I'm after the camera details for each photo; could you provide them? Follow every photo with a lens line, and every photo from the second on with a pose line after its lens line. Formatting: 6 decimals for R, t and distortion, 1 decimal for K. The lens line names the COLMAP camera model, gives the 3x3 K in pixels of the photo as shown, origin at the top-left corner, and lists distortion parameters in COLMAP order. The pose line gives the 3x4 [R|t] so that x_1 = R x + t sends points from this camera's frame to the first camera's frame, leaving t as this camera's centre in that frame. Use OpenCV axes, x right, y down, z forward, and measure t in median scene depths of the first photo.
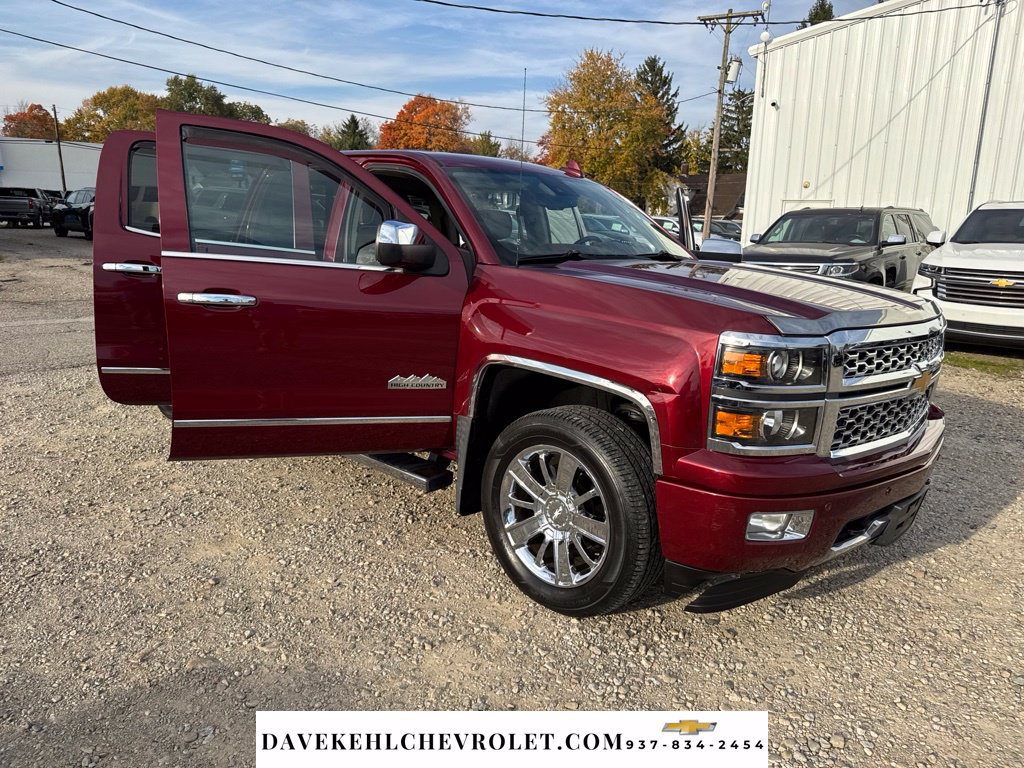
lens RADIAL K [[742.9, 0, 513.7], [0, 742.9, 383.1], [0, 0, 1]] dist [0.008889, -0.013165]
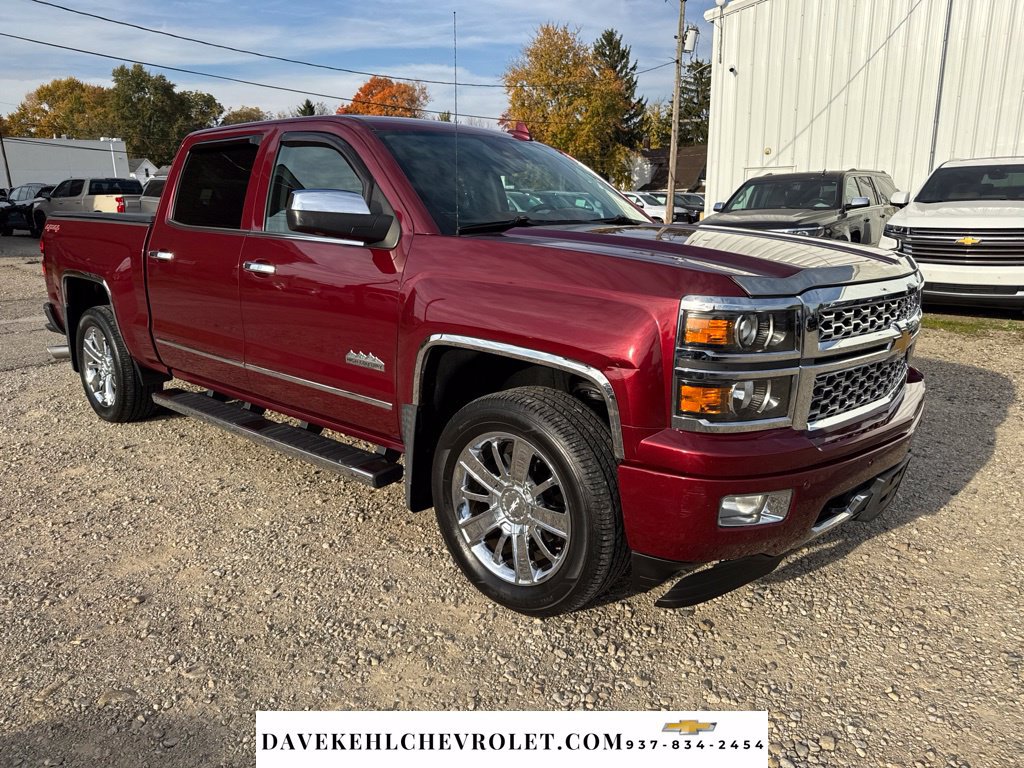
lens RADIAL K [[743.2, 0, 512.0], [0, 743.2, 384.0], [0, 0, 1]] dist [-0.002310, 0.002299]
pose [[0.998307, -0.047530, 0.033538, 0.033427], [0.046670, 0.998573, 0.025968, 0.002836], [-0.034725, -0.024359, 0.999100, 0.094525]]
